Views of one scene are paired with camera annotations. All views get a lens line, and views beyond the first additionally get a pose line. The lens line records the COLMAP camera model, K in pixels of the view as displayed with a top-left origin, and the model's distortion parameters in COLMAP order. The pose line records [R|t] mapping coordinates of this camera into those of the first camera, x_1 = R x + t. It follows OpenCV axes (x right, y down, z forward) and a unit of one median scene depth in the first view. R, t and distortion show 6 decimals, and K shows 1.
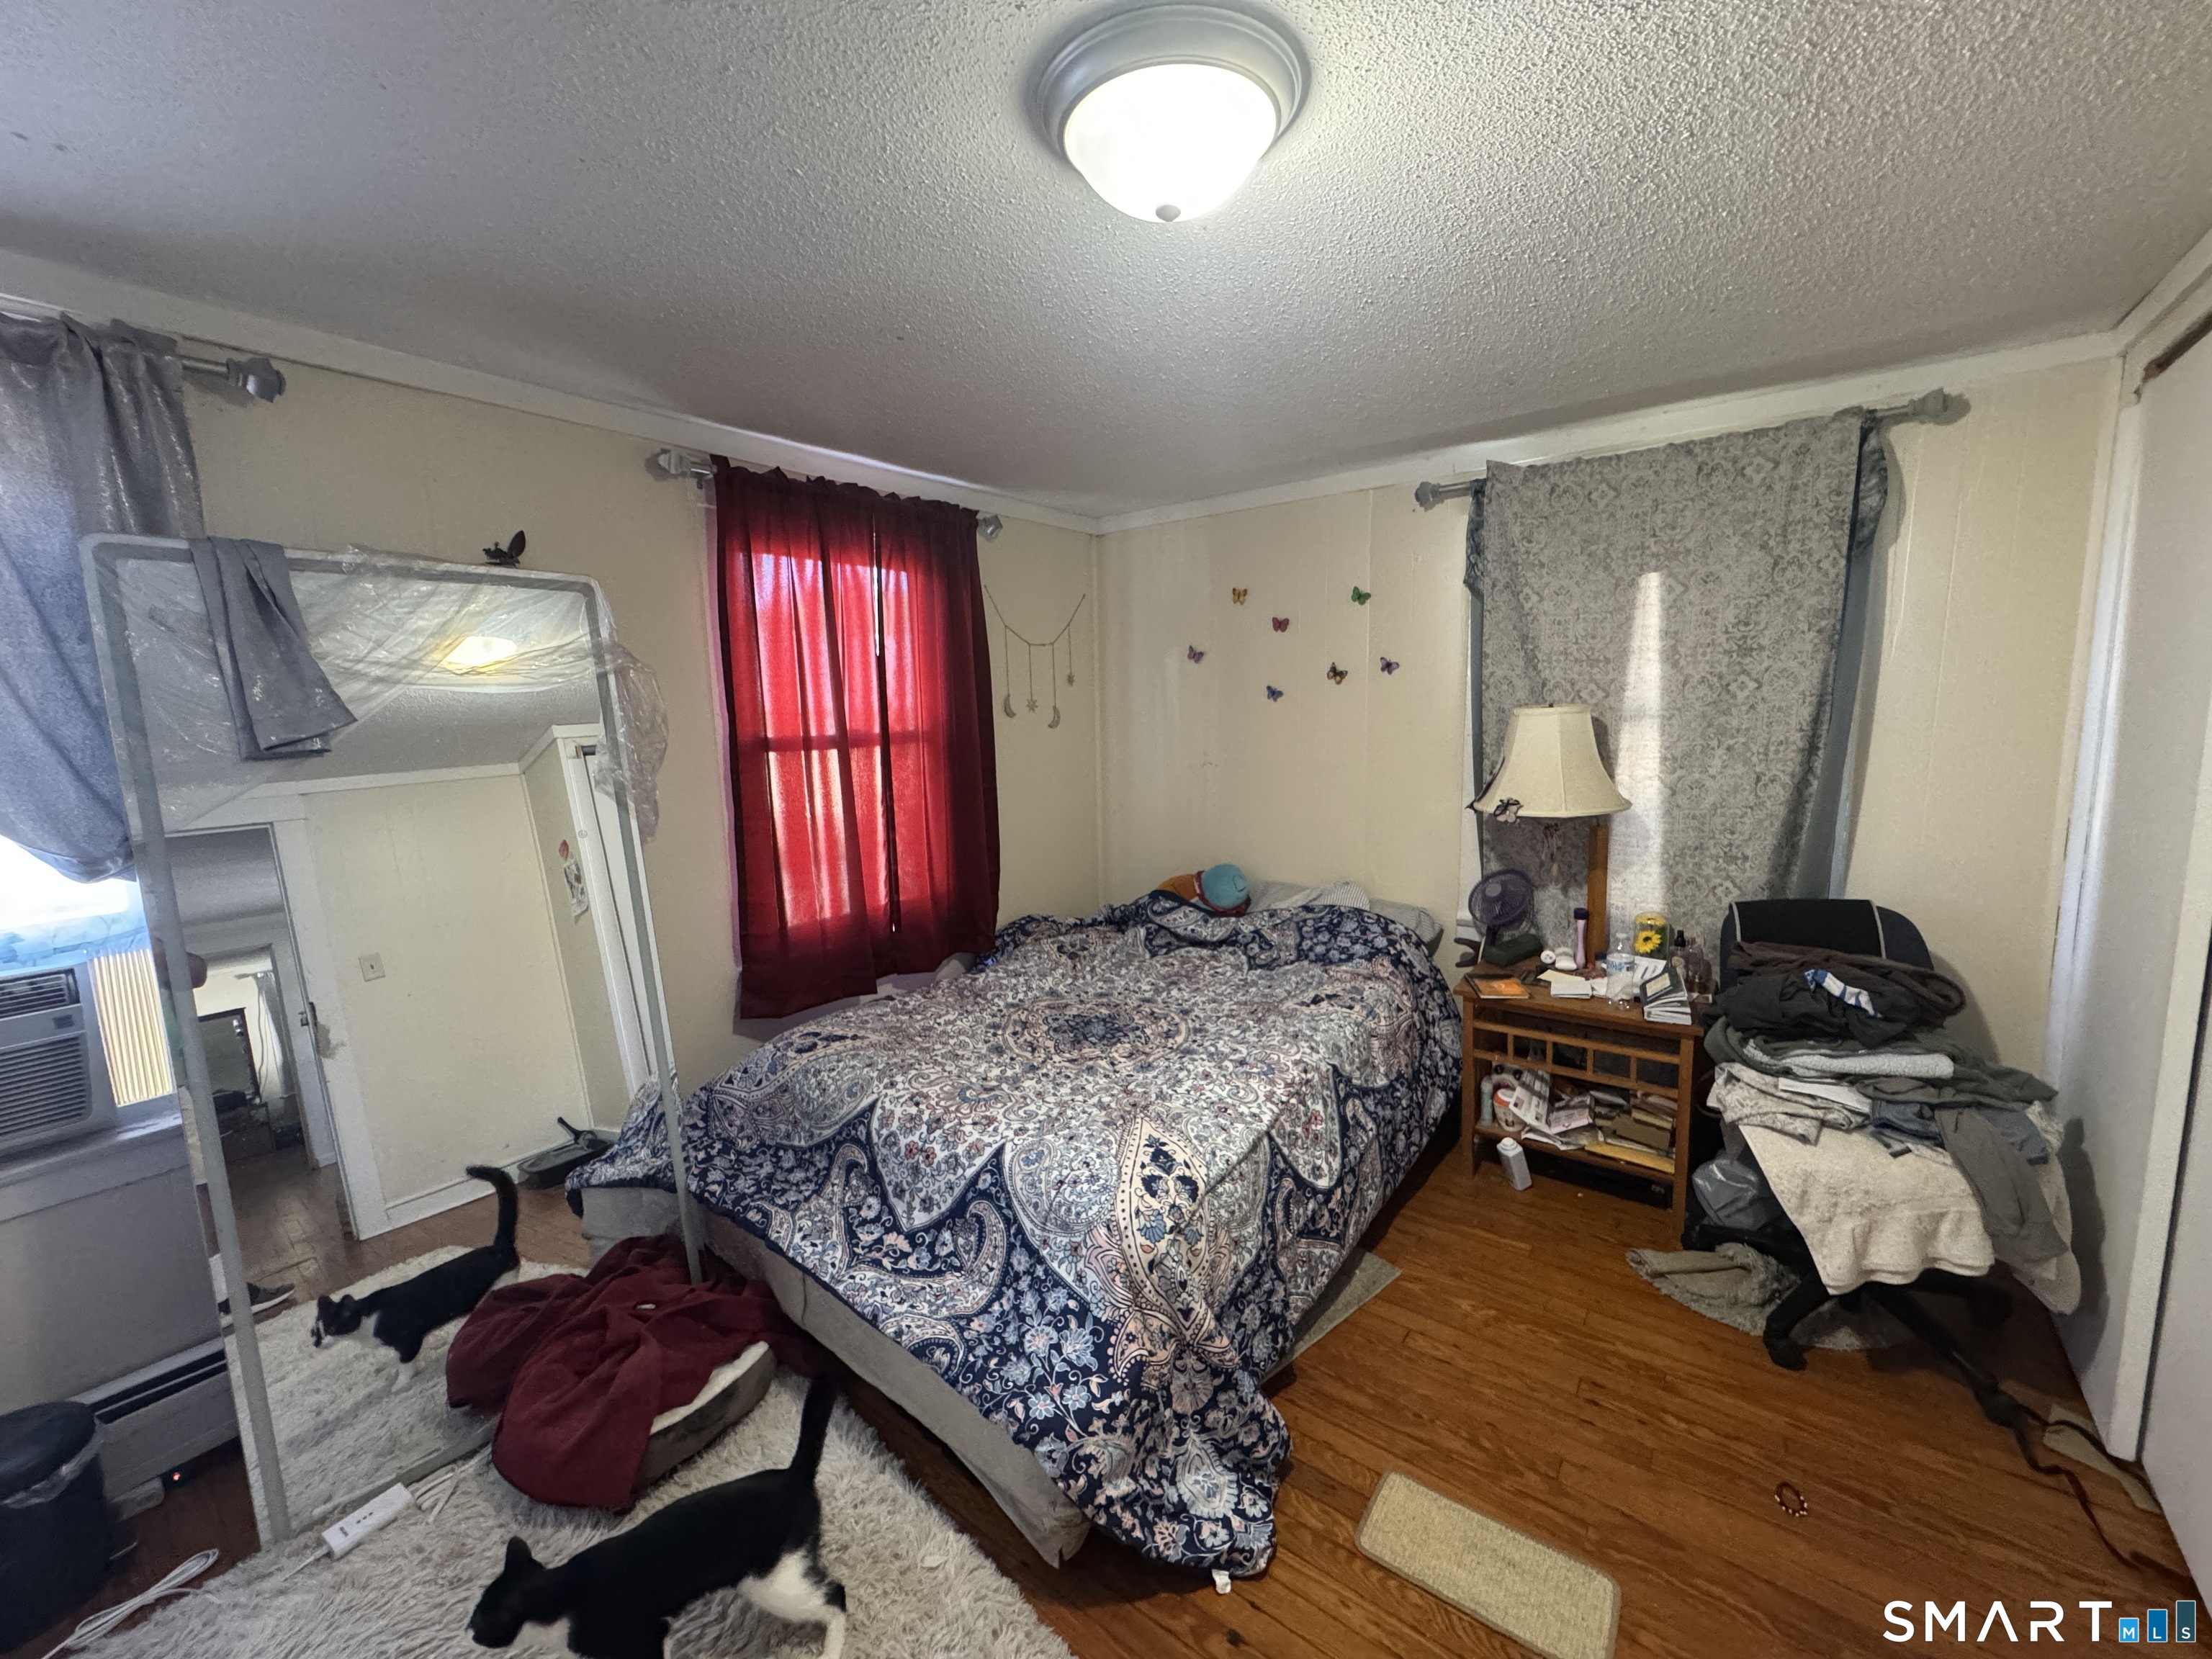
lens RADIAL K [[883.4, 0, 1106.2], [0, 883.4, 831.5], [0, 0, 1]] dist [-0.001996, 0.000376]
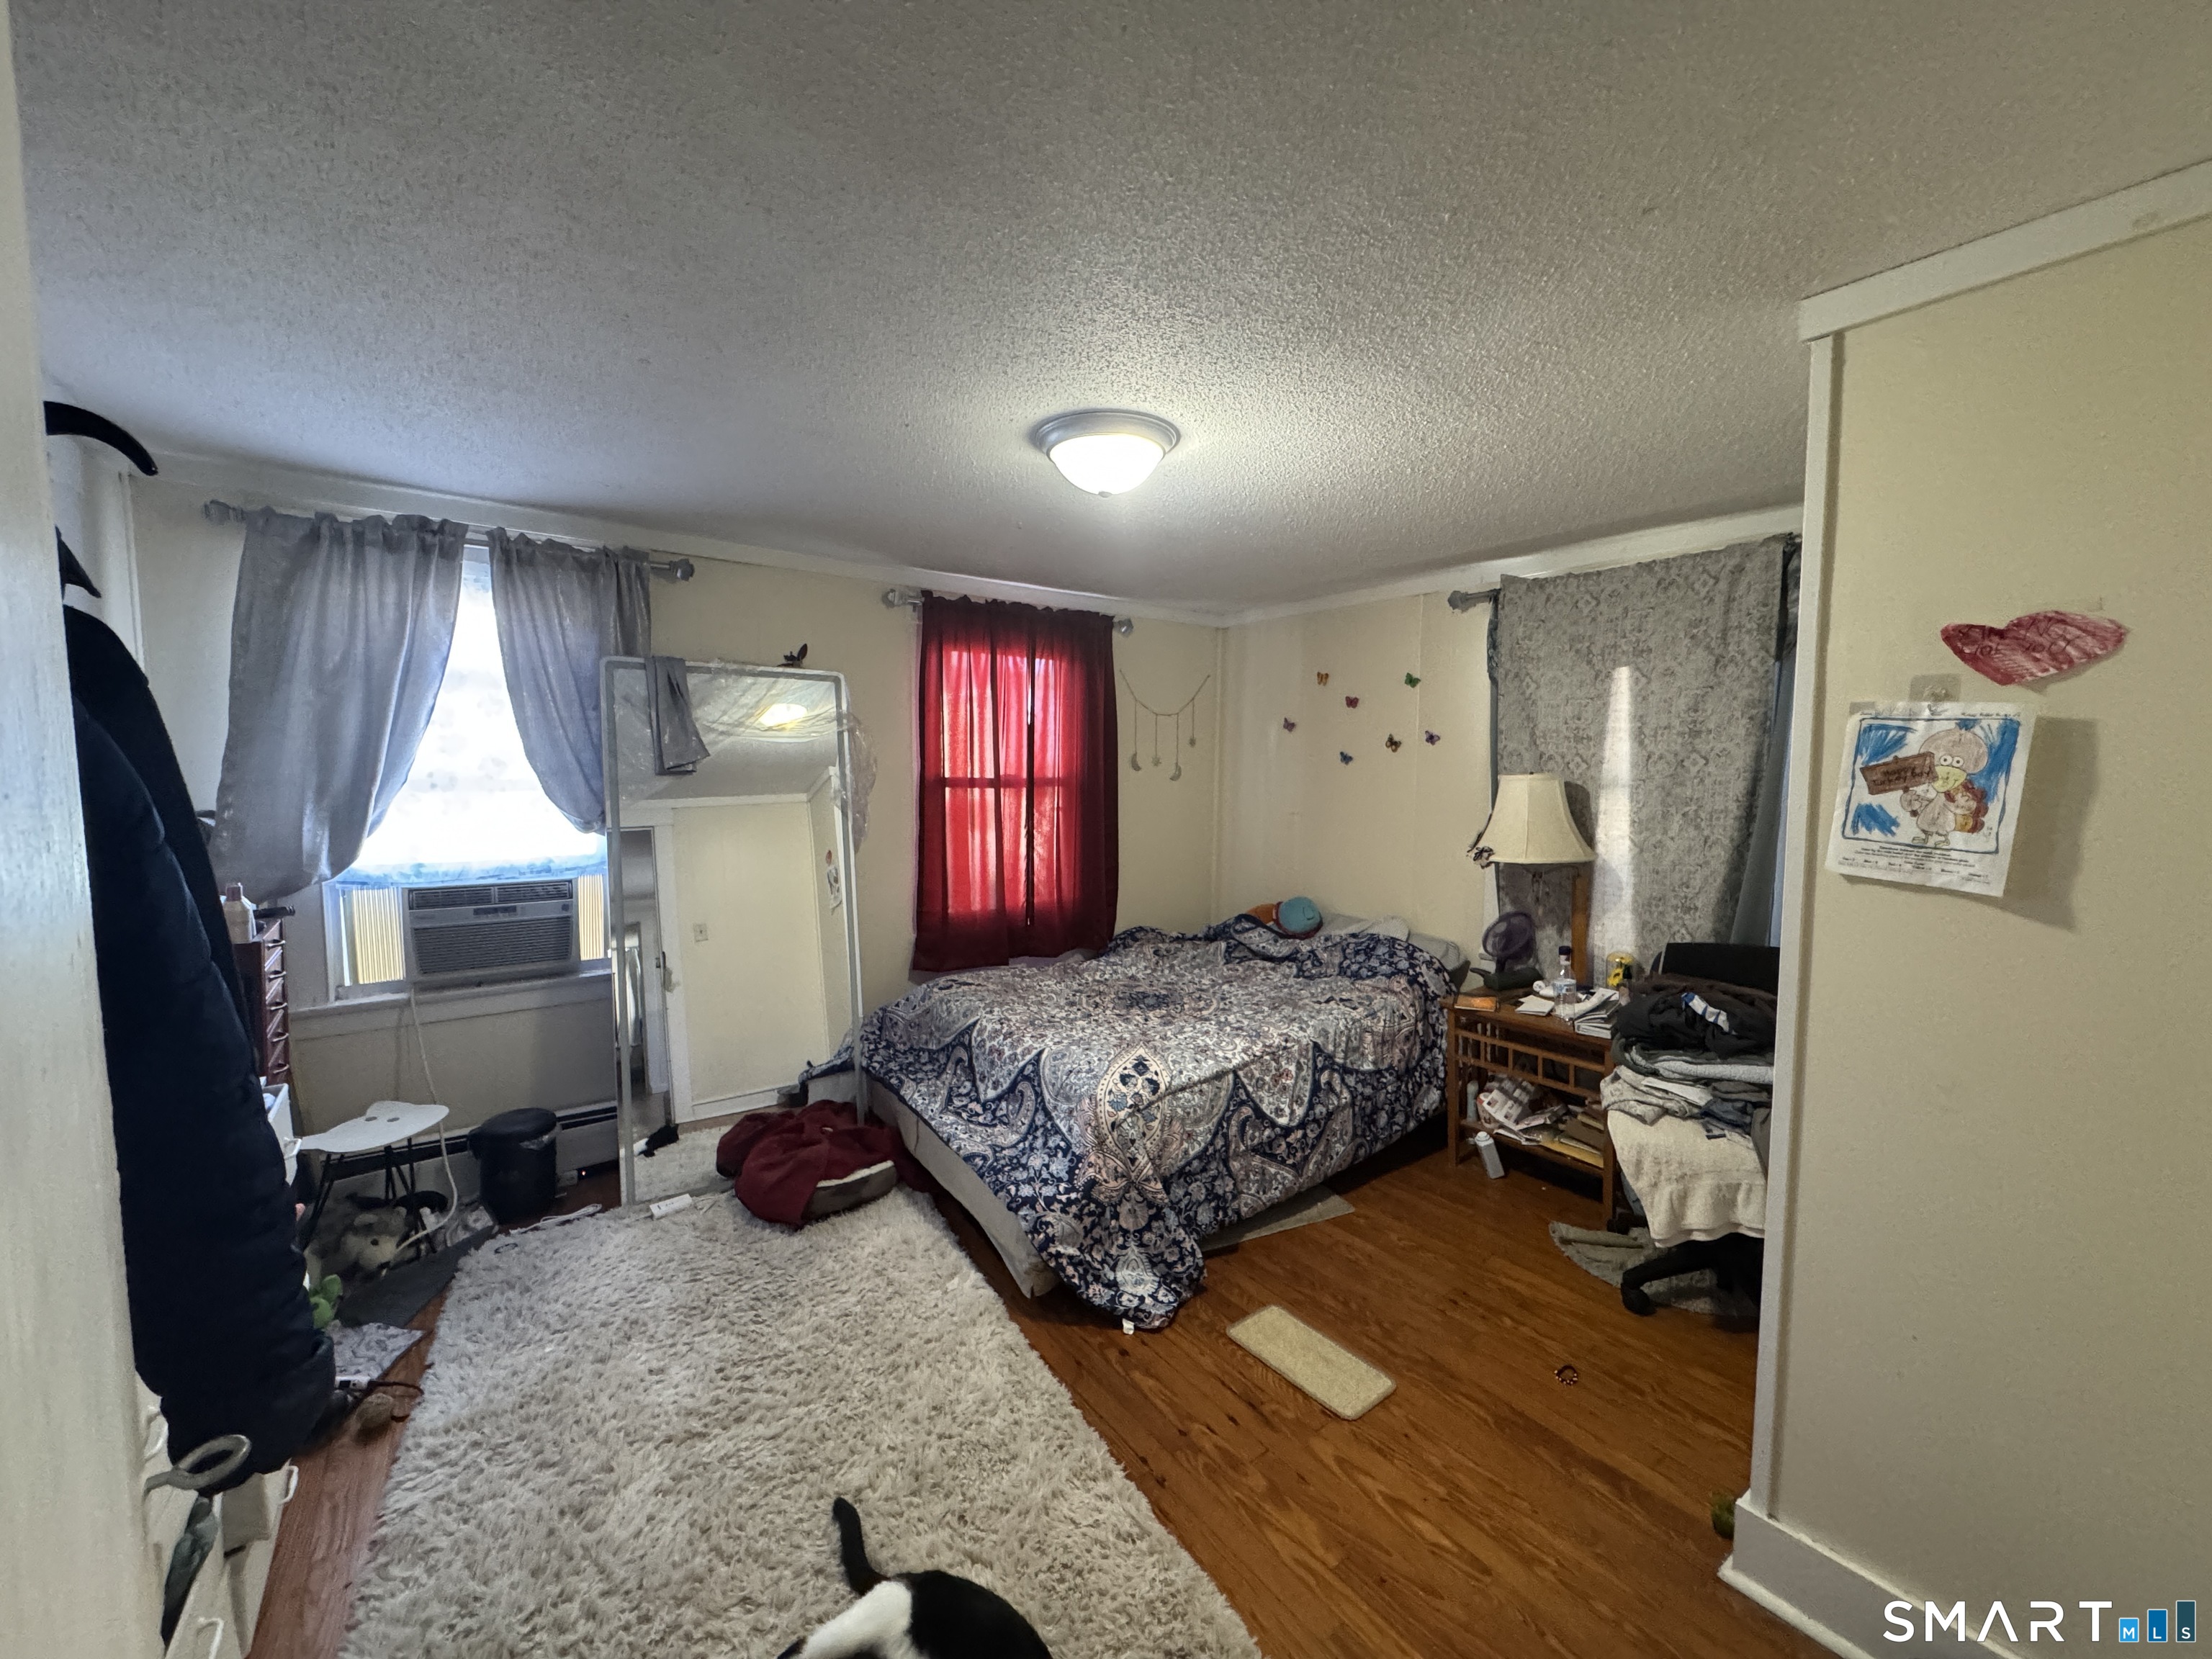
lens RADIAL K [[883.4, 0, 1103.6], [0, 883.4, 831.8], [0, 0, 1]] dist [-0.001996, 0.000376]
pose [[0.960201, 0.053035, -0.274230, 0.315416], [-0.071185, 0.995853, -0.056657, 0.055651], [0.270088, 0.073923, 0.959994, -0.372053]]
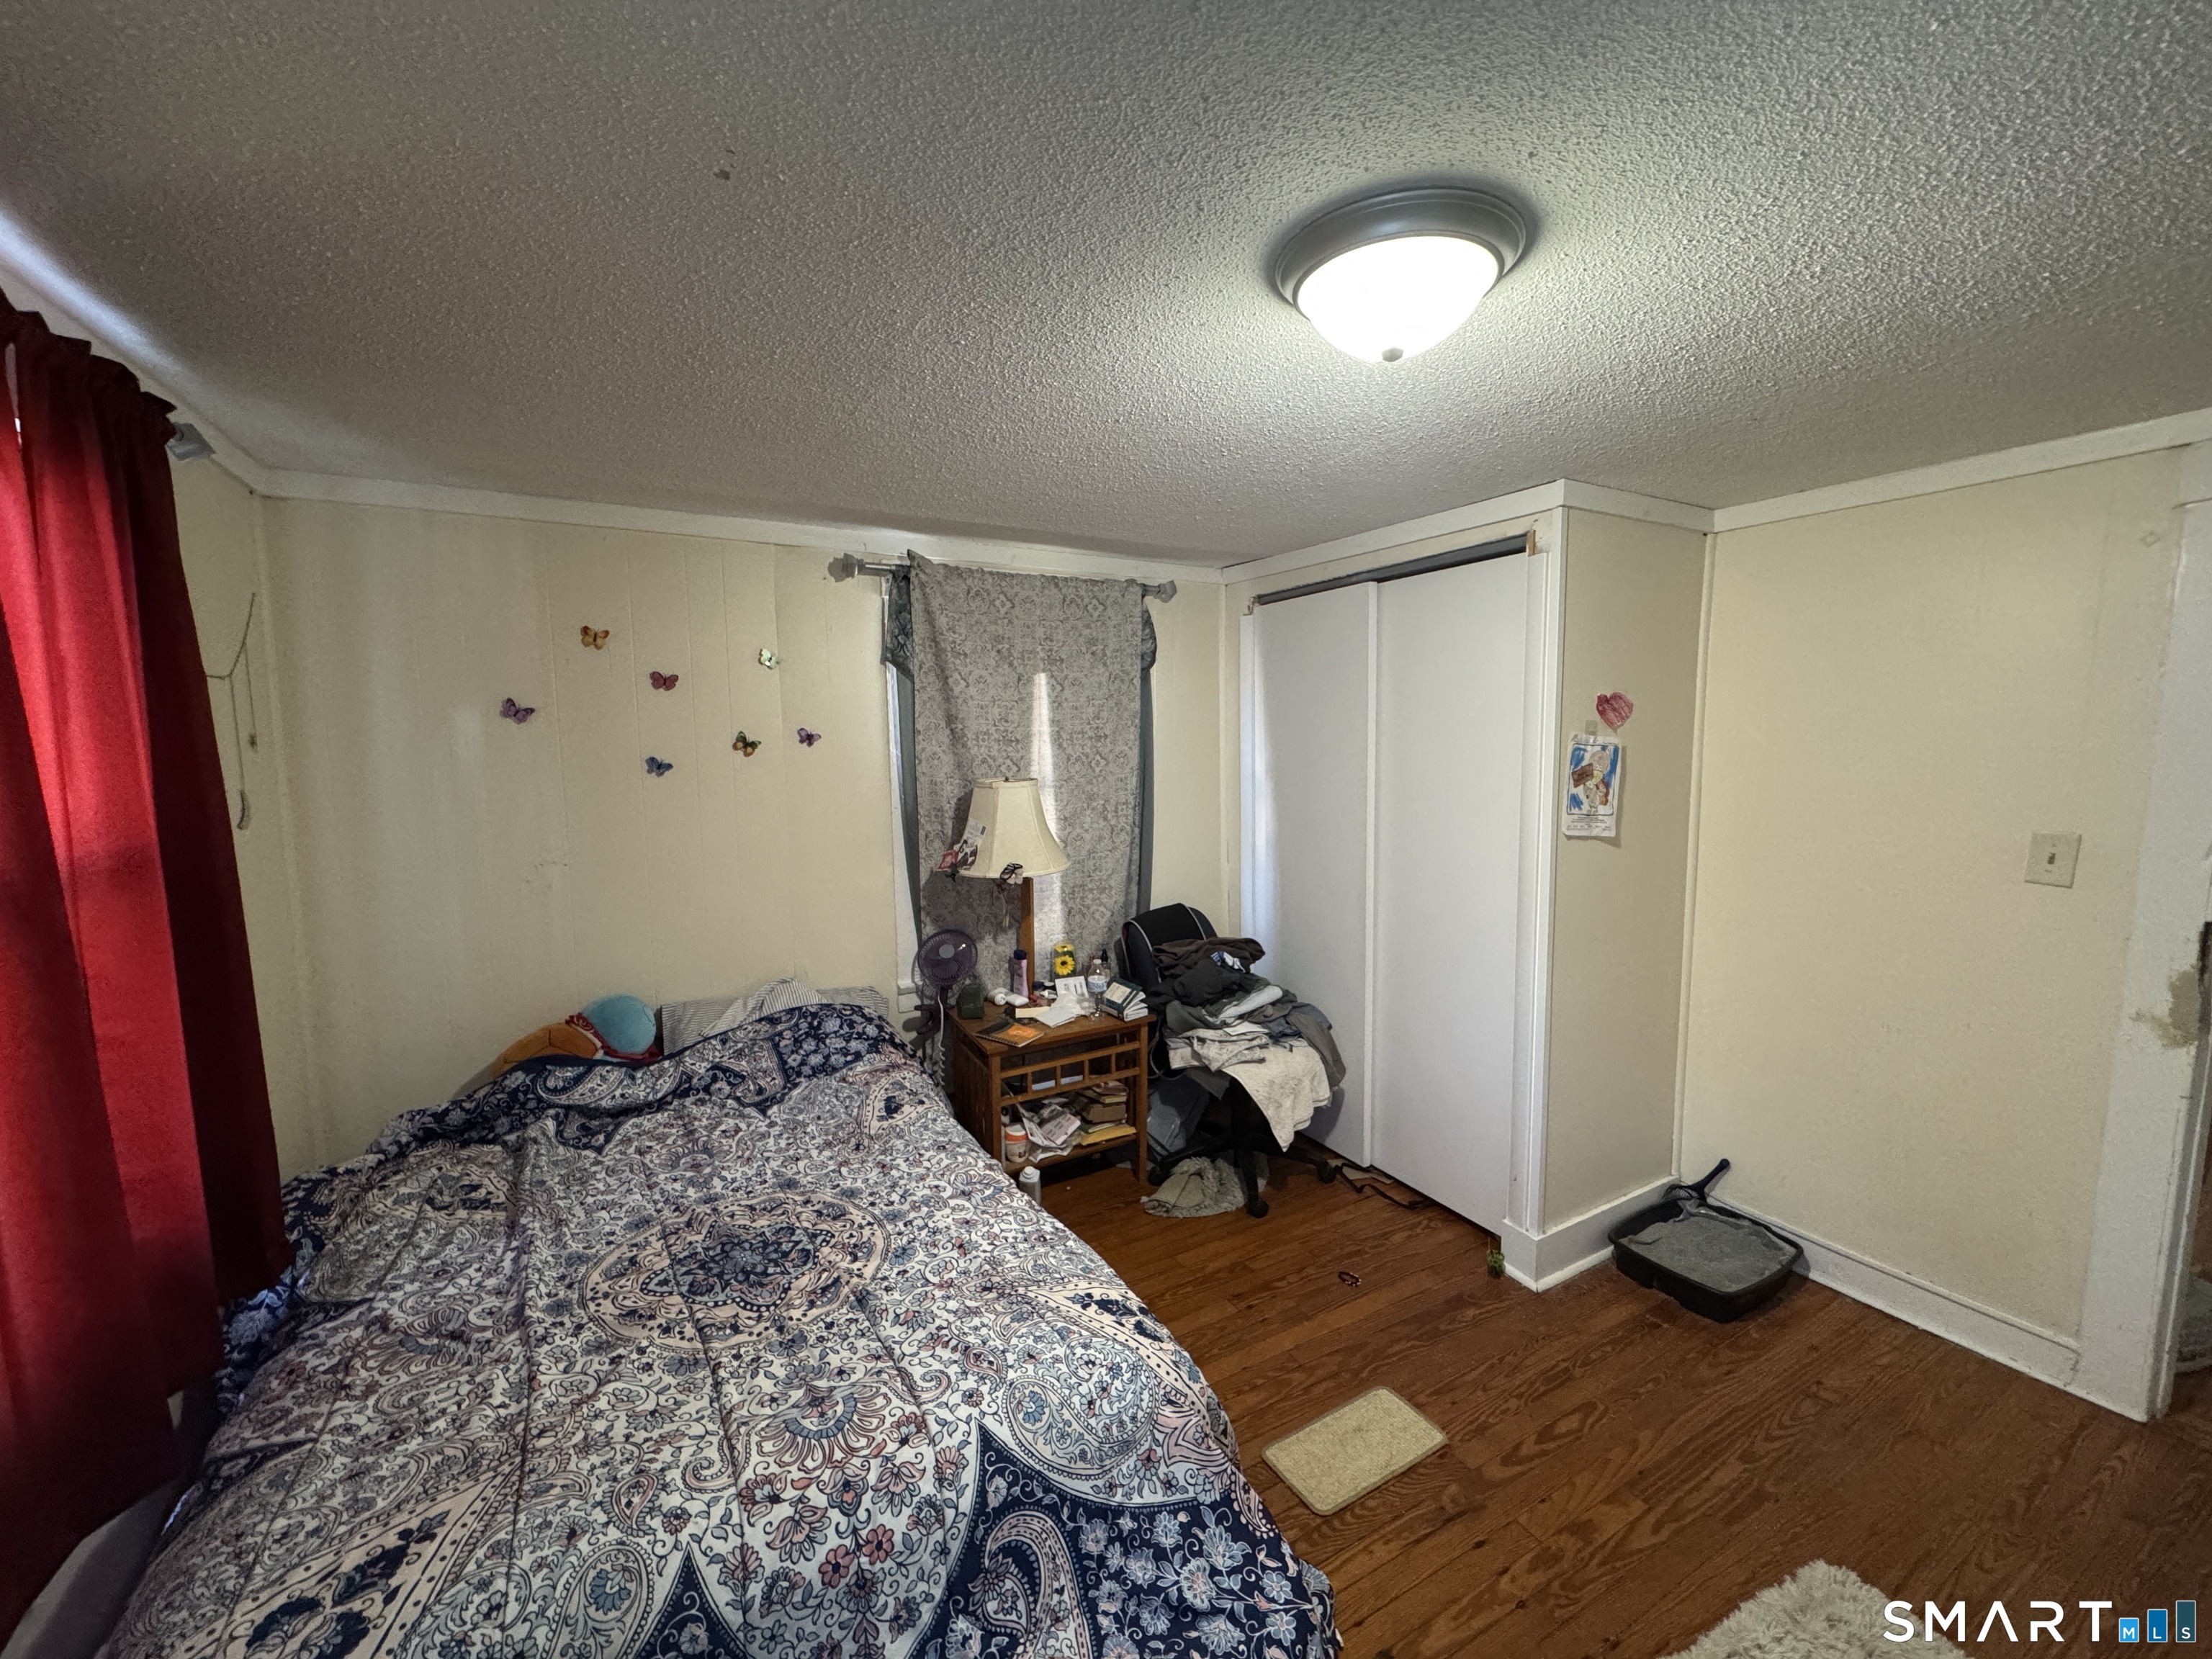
lens RADIAL K [[883.4, 0, 1110.8], [0, 883.4, 829.5], [0, 0, 1]] dist [-0.001996, 0.000376]
pose [[0.391449, -0.070069, 0.917528, -0.576598], [0.132181, 0.991038, 0.019290, -0.094057], [-0.910657, 0.113729, 0.397202, 0.490322]]
